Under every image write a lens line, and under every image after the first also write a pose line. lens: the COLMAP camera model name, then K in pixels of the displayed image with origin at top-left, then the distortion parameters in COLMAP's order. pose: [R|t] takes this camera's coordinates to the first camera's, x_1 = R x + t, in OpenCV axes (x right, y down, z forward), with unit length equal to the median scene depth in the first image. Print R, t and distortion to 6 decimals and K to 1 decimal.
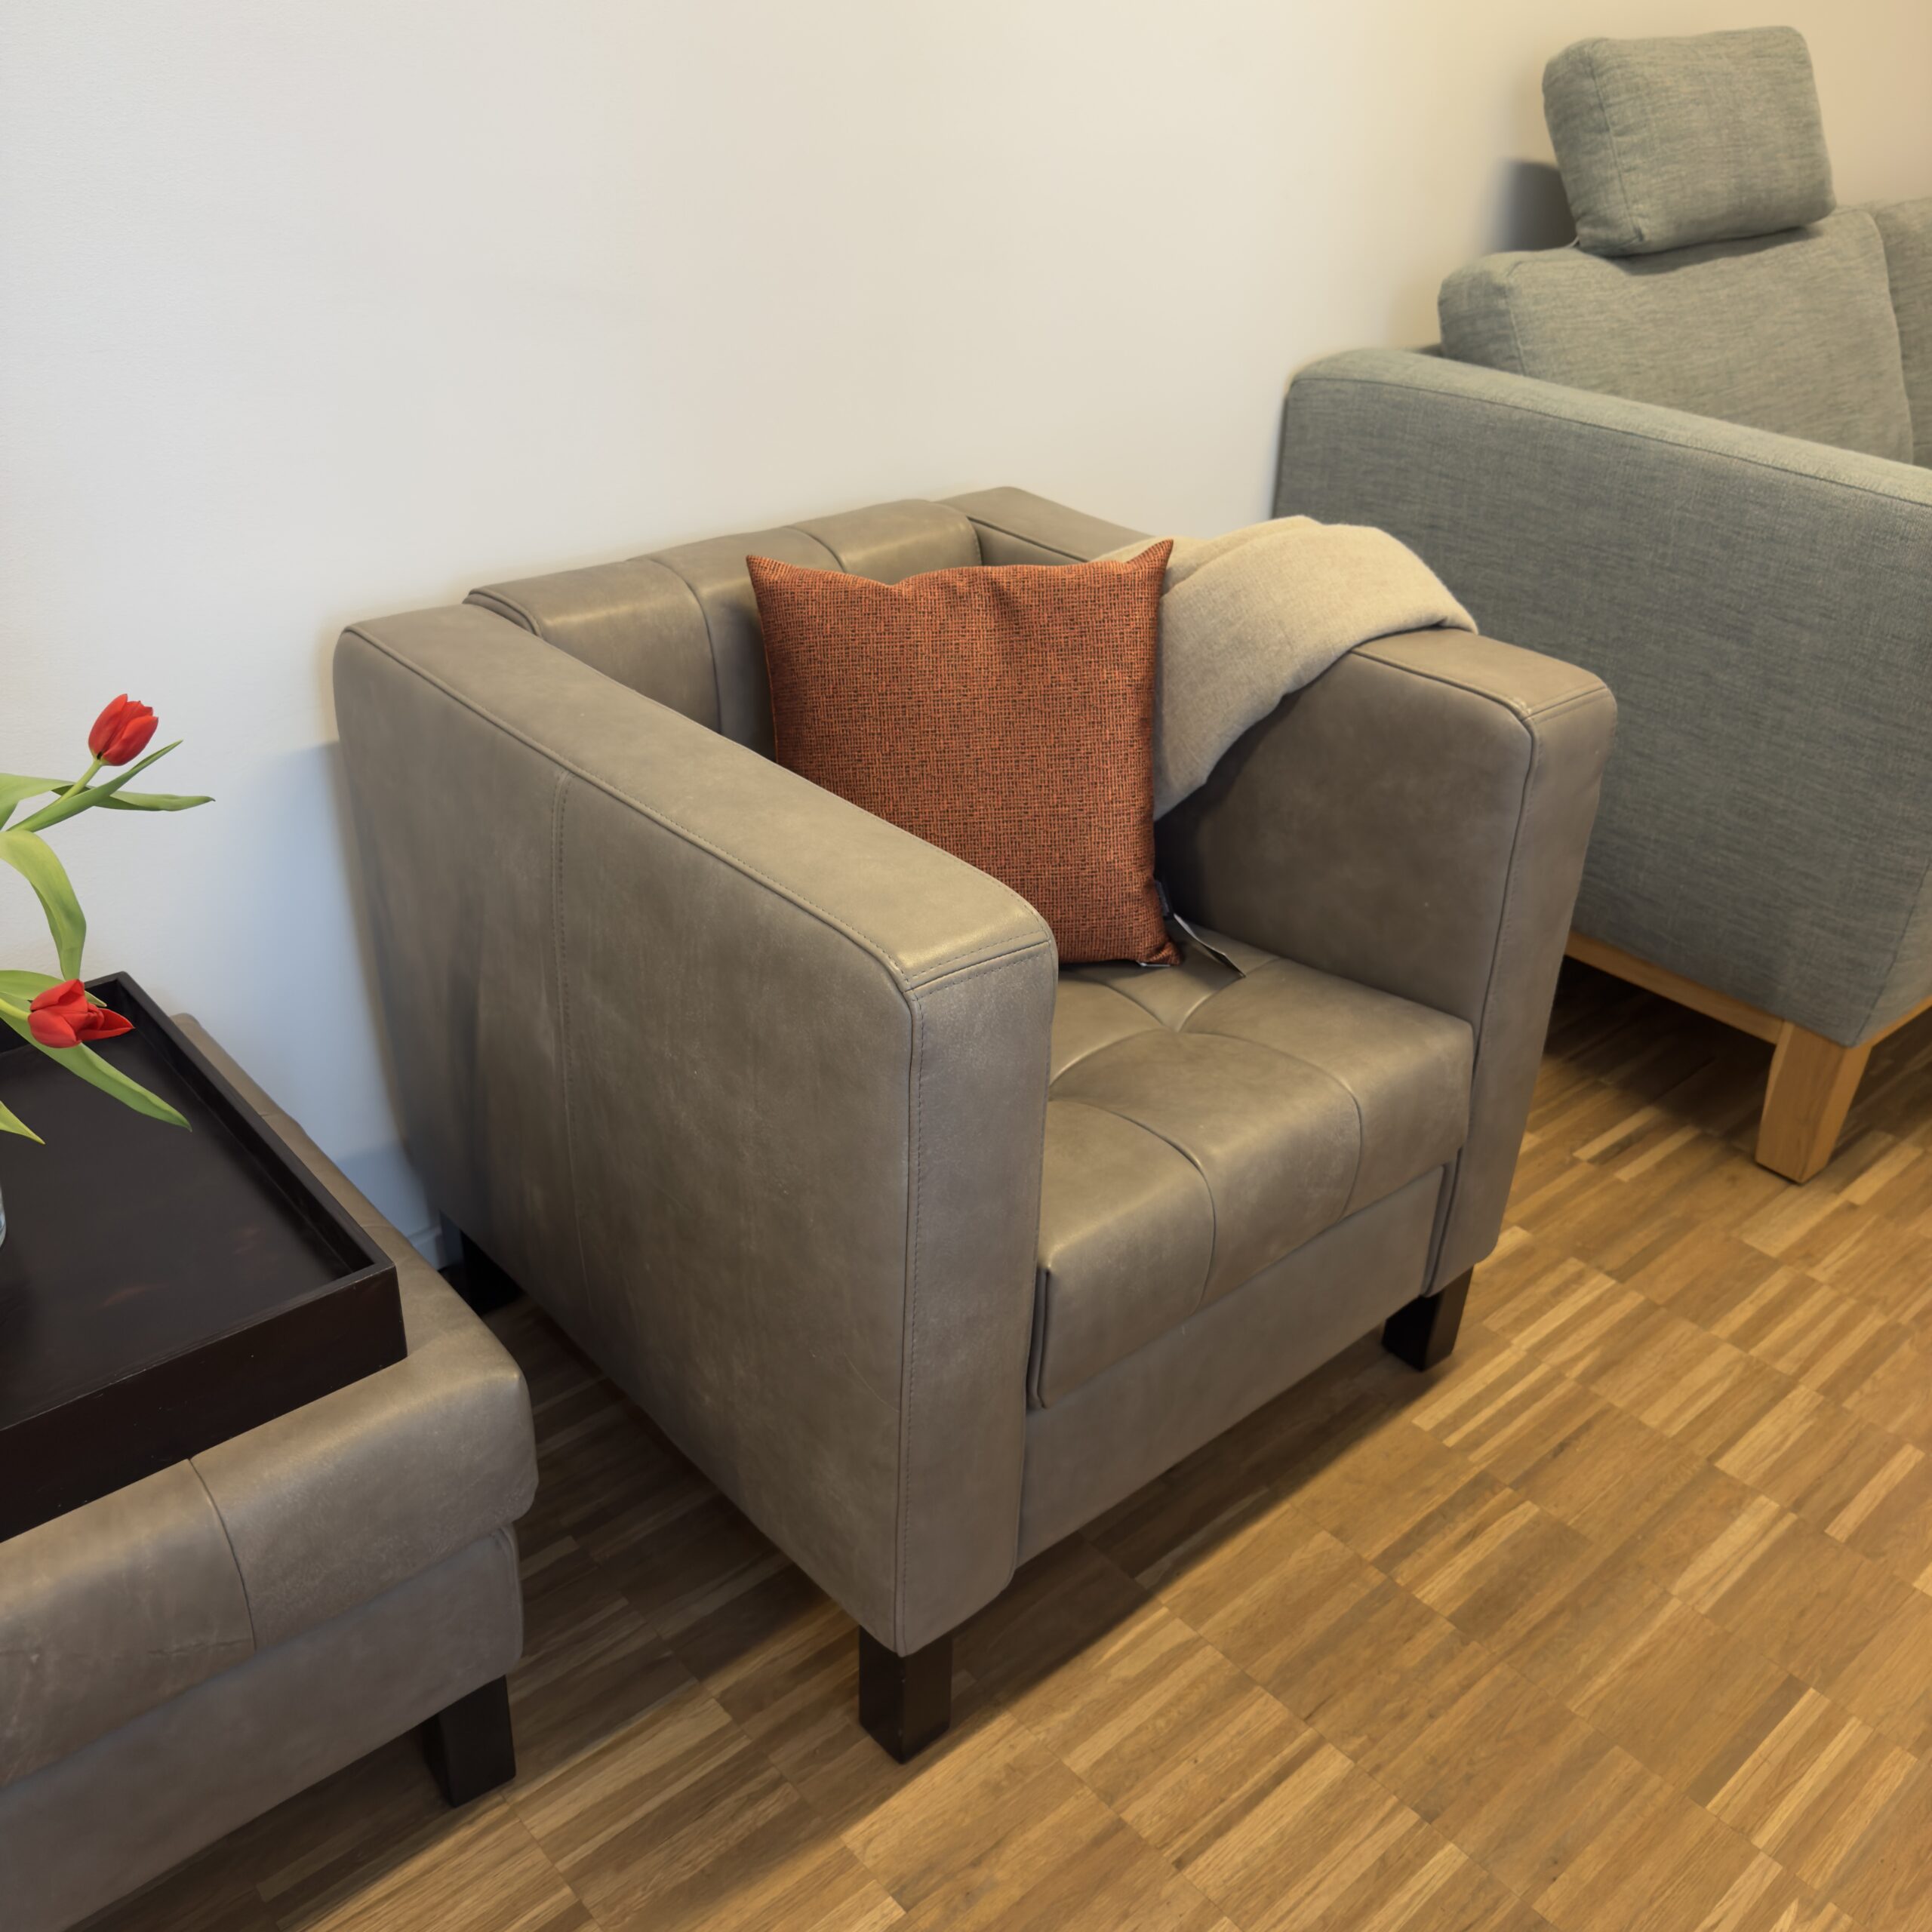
lens RADIAL K [[1831.1, 0, 974.8], [0, 1831.1, 964.3], [0, 0, 1]] dist [0.141097, -0.313516]
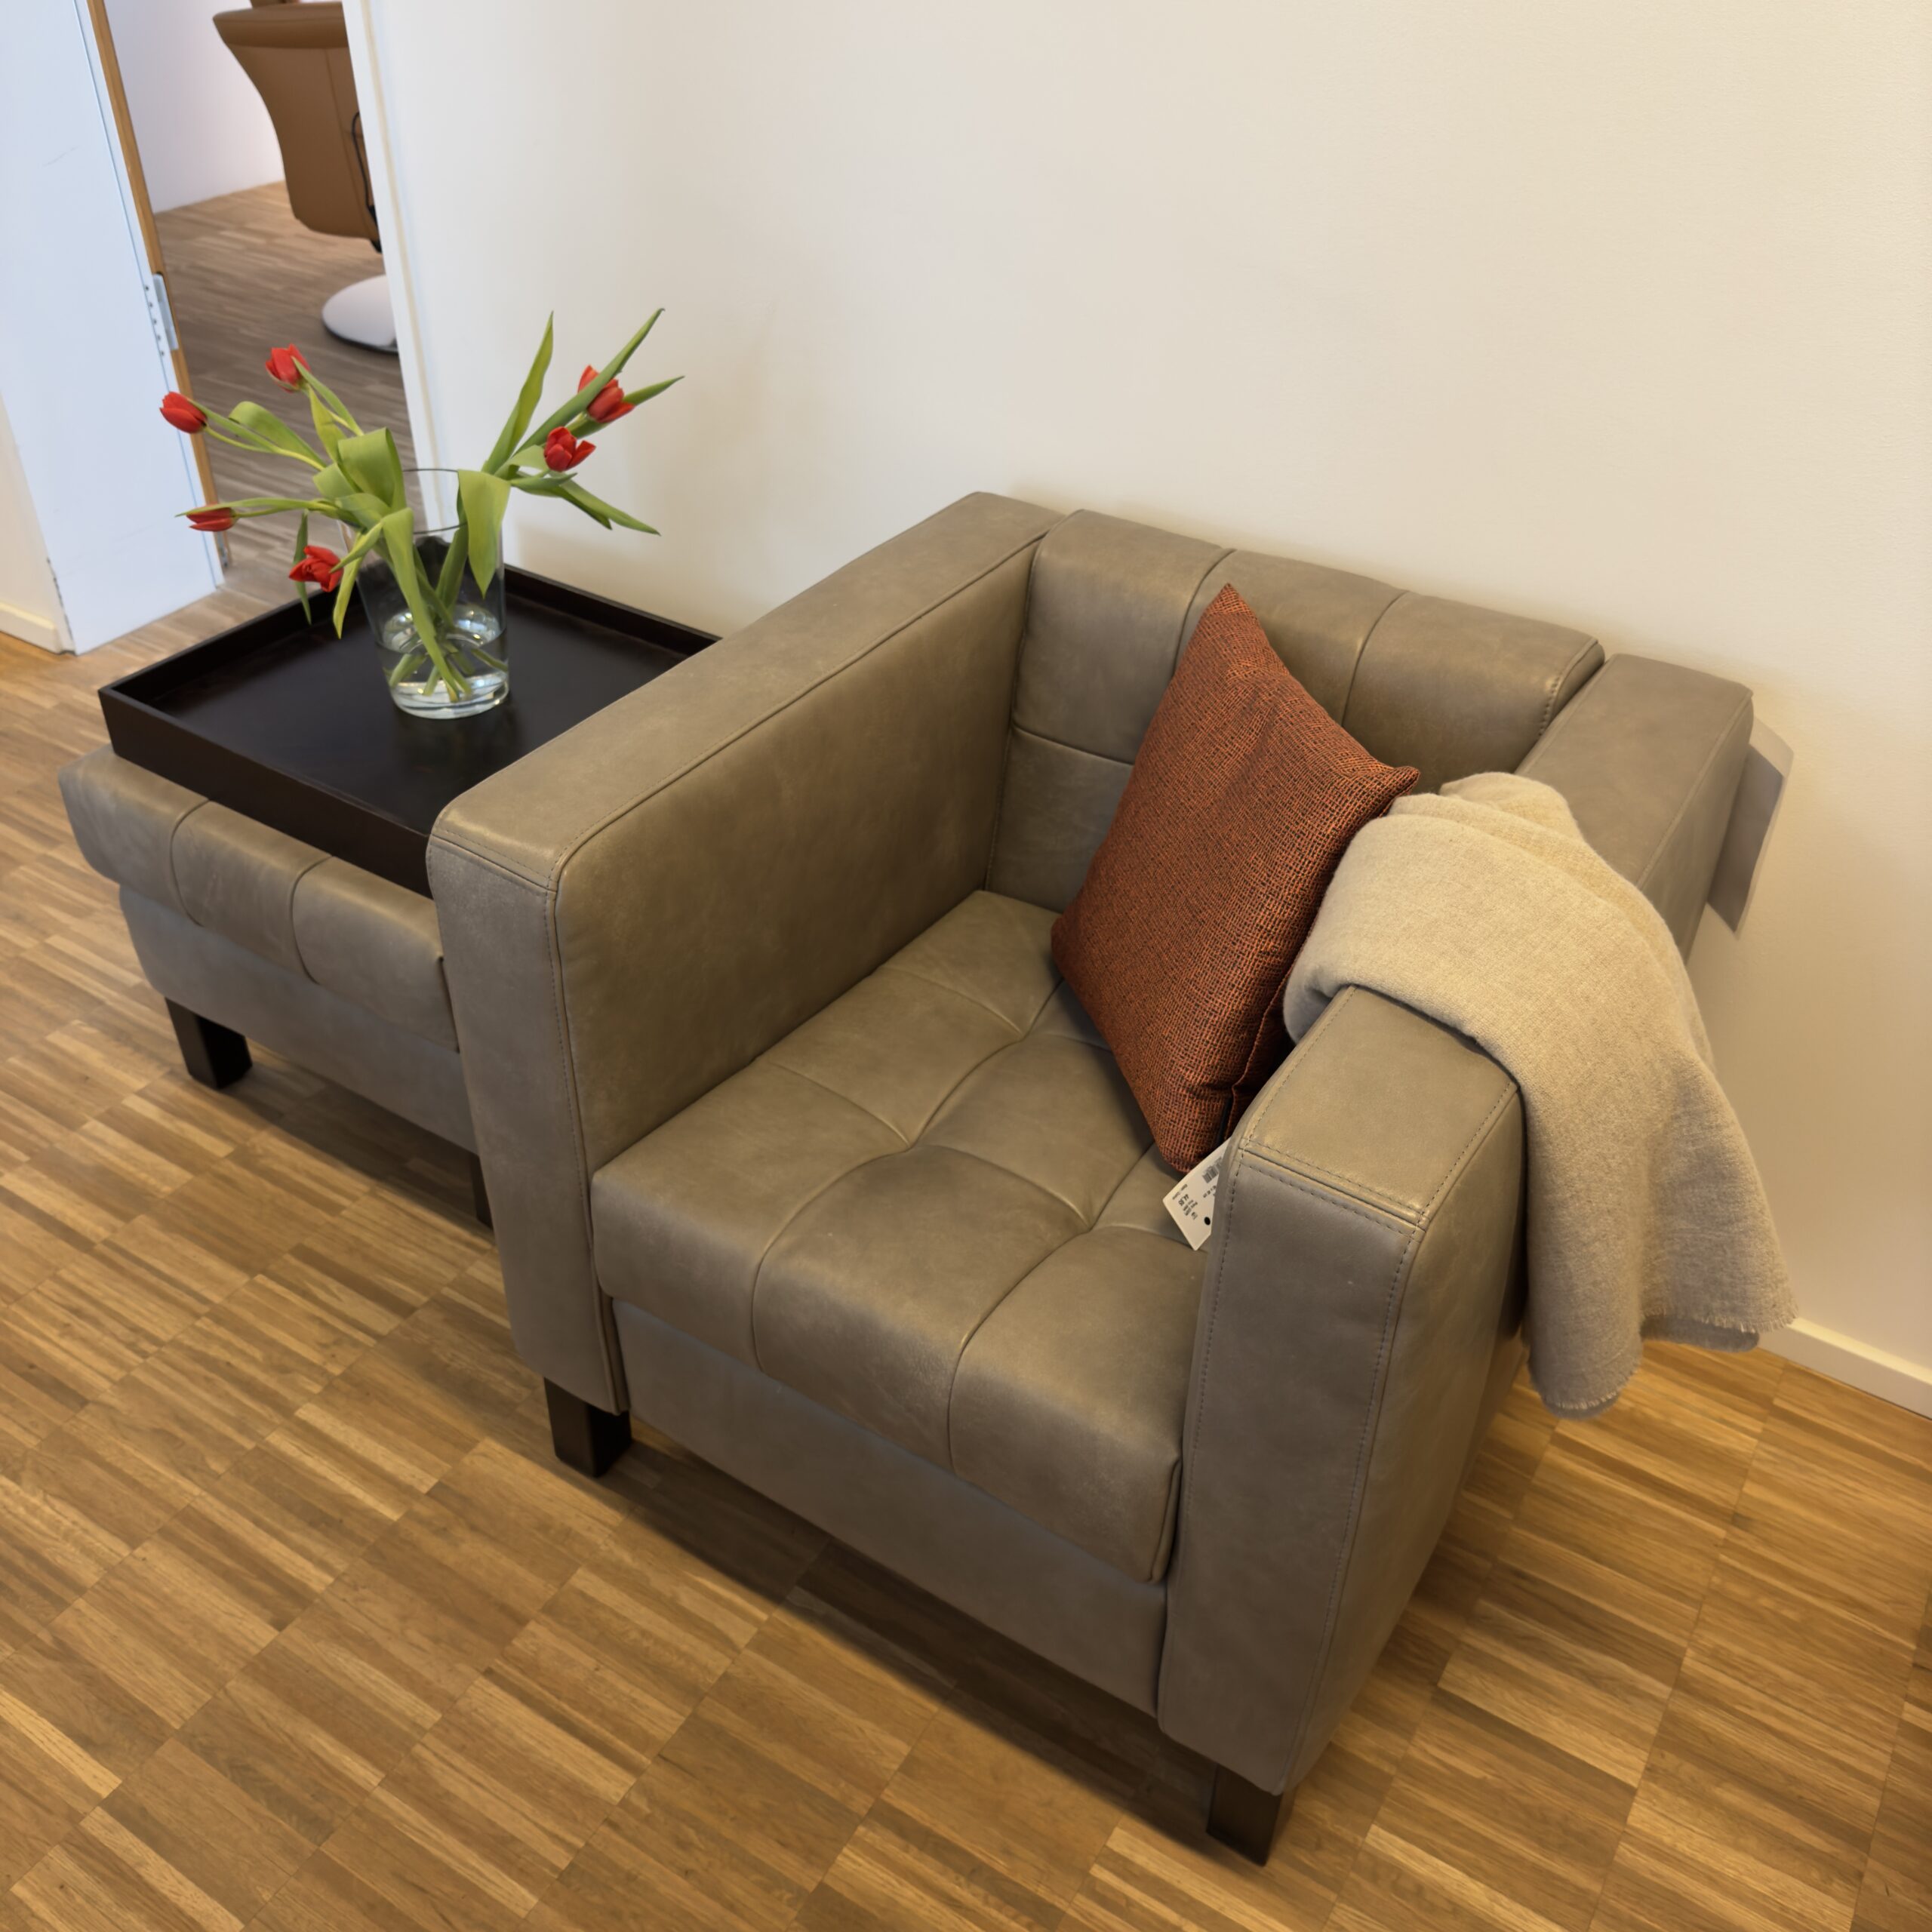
lens RADIAL K [[1868.1, 0, 977.9], [0, 1868.1, 922.9], [0, 0, 1]] dist [-0.001715, -0.014846]
pose [[0.279345, 0.539770, -0.794112, 0.730671], [-0.484002, 0.793437, 0.369053, -0.386482], [0.829281, 0.281259, 0.482893, 0.479421]]
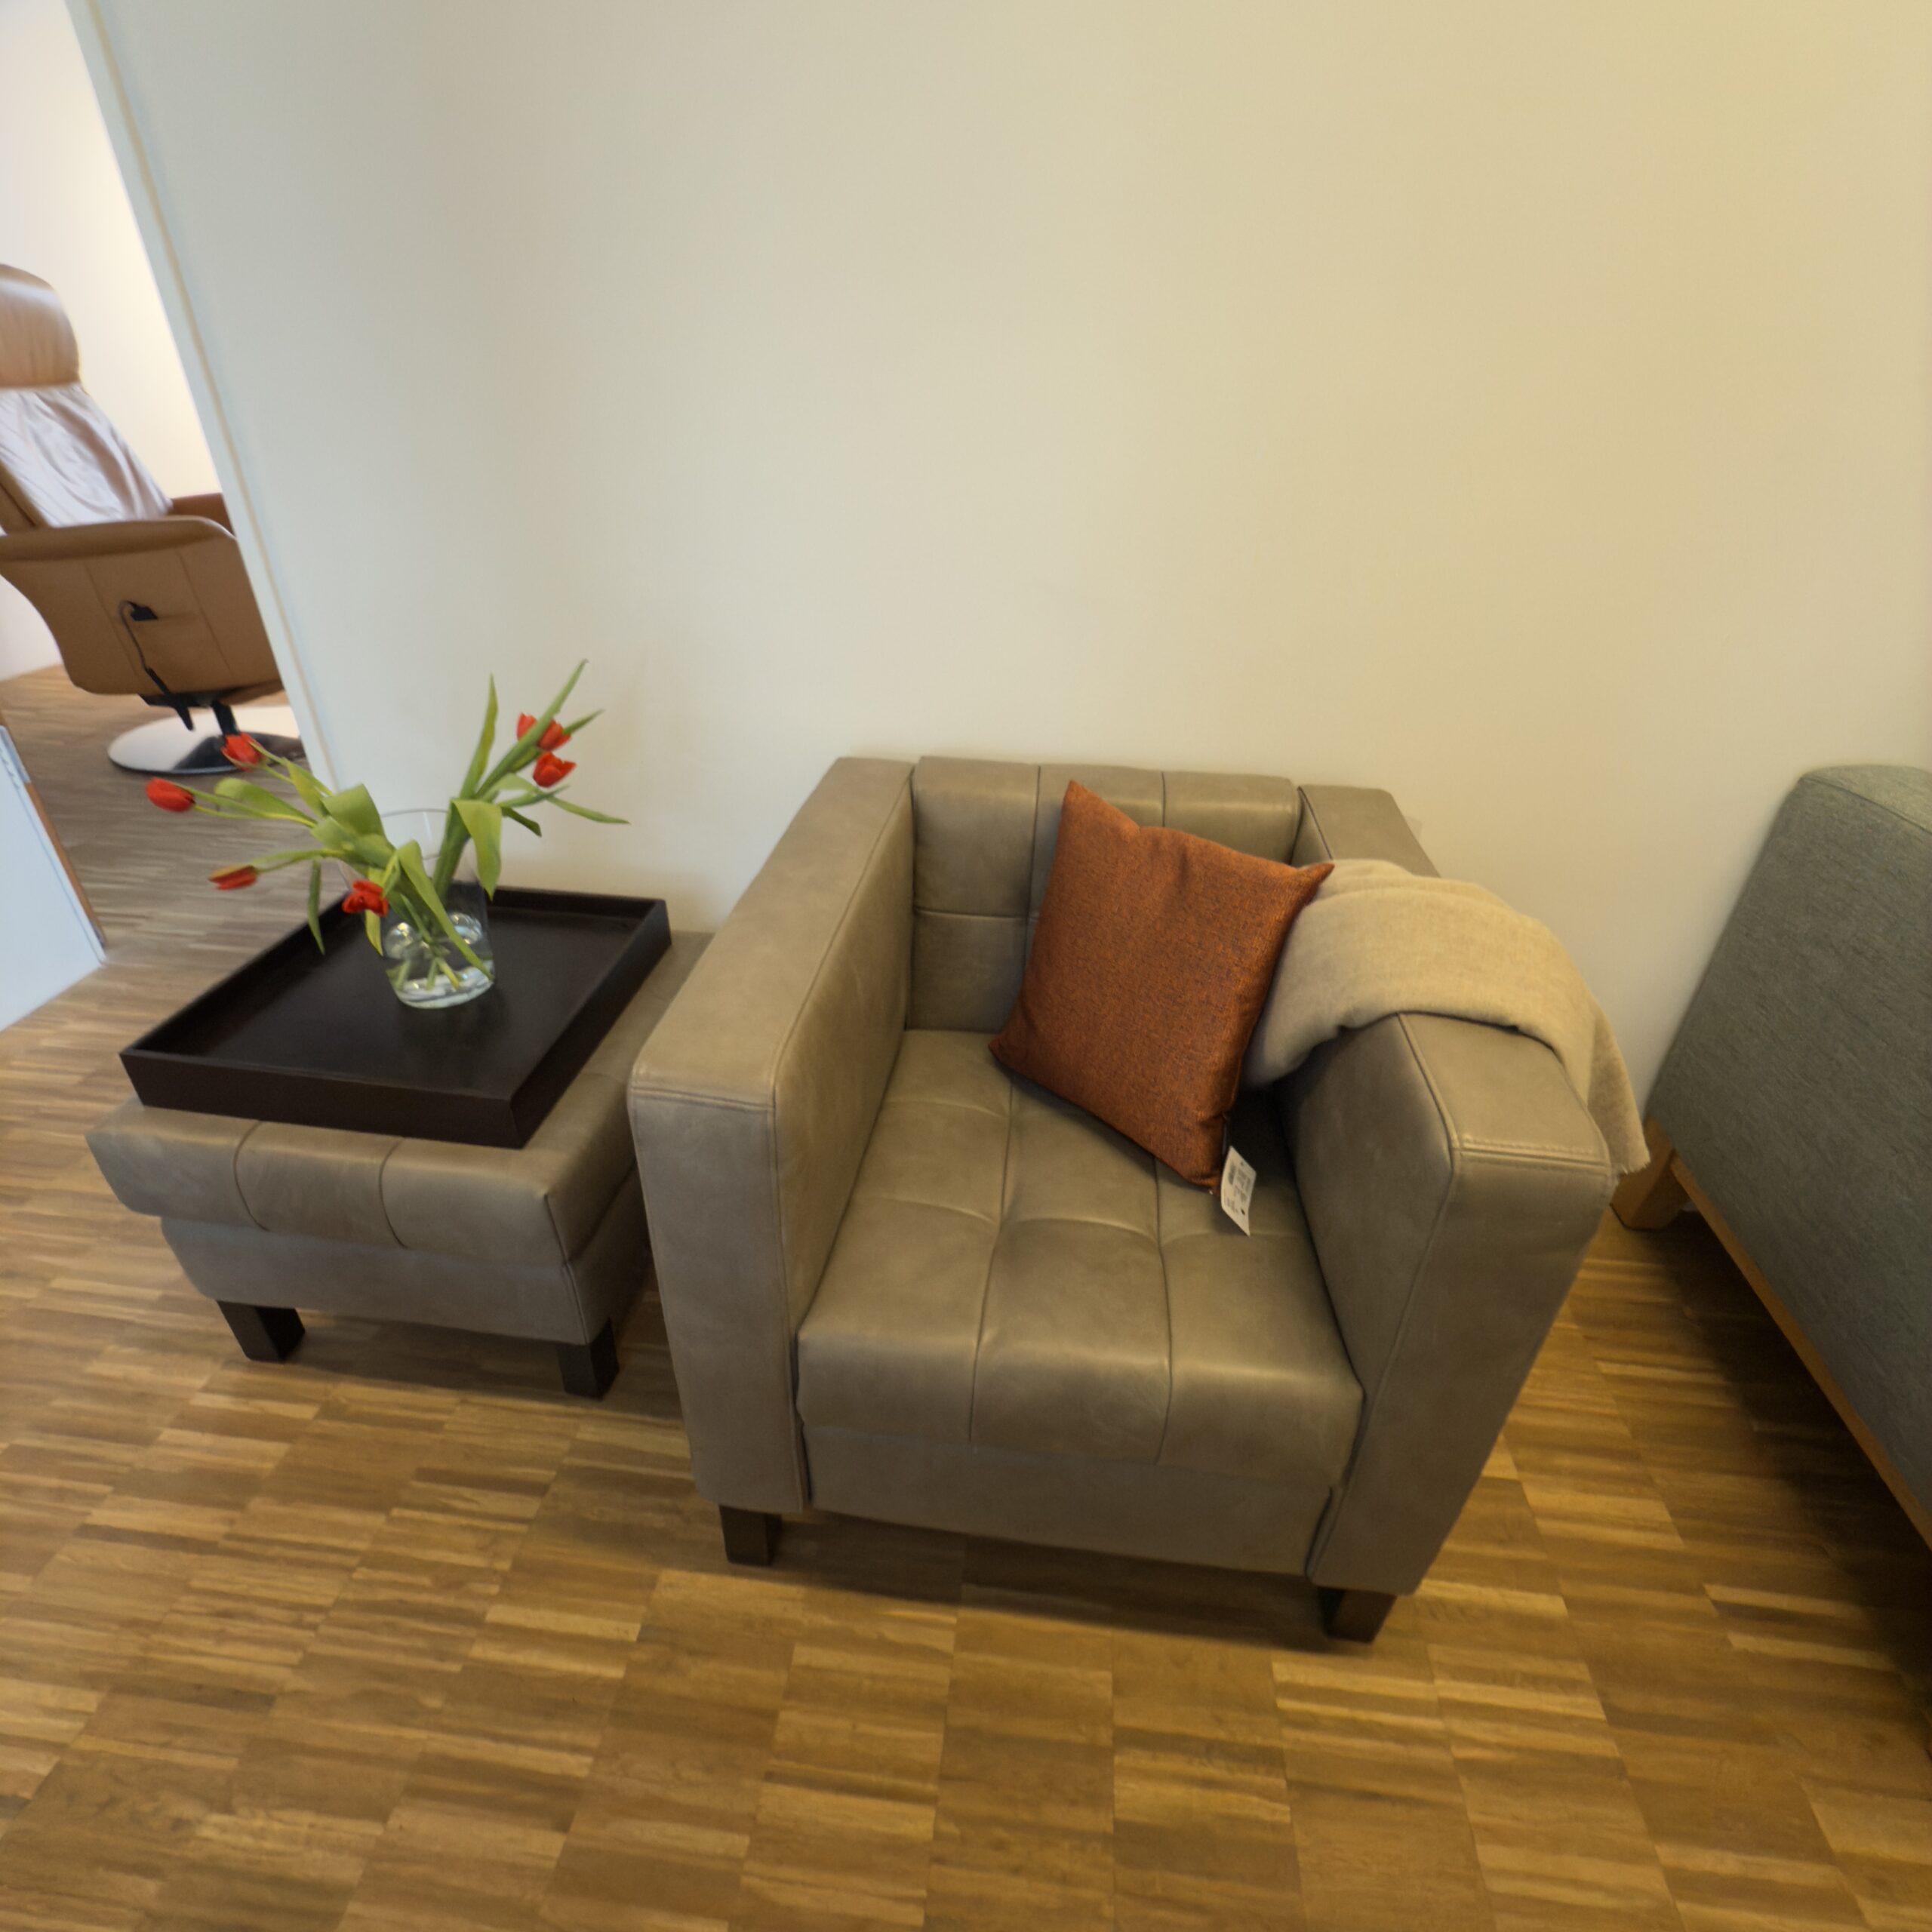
lens RADIAL K [[1040.2, 0, 967.0], [0, 1040.2, 955.5], [0, 0, 1]] dist [-0.005967, 0.002343]
pose [[0.662582, 0.374306, -0.648753, 0.399257], [-0.372048, 0.916233, 0.148653, -0.190994], [0.650051, 0.142873, 0.746339, 0.381136]]
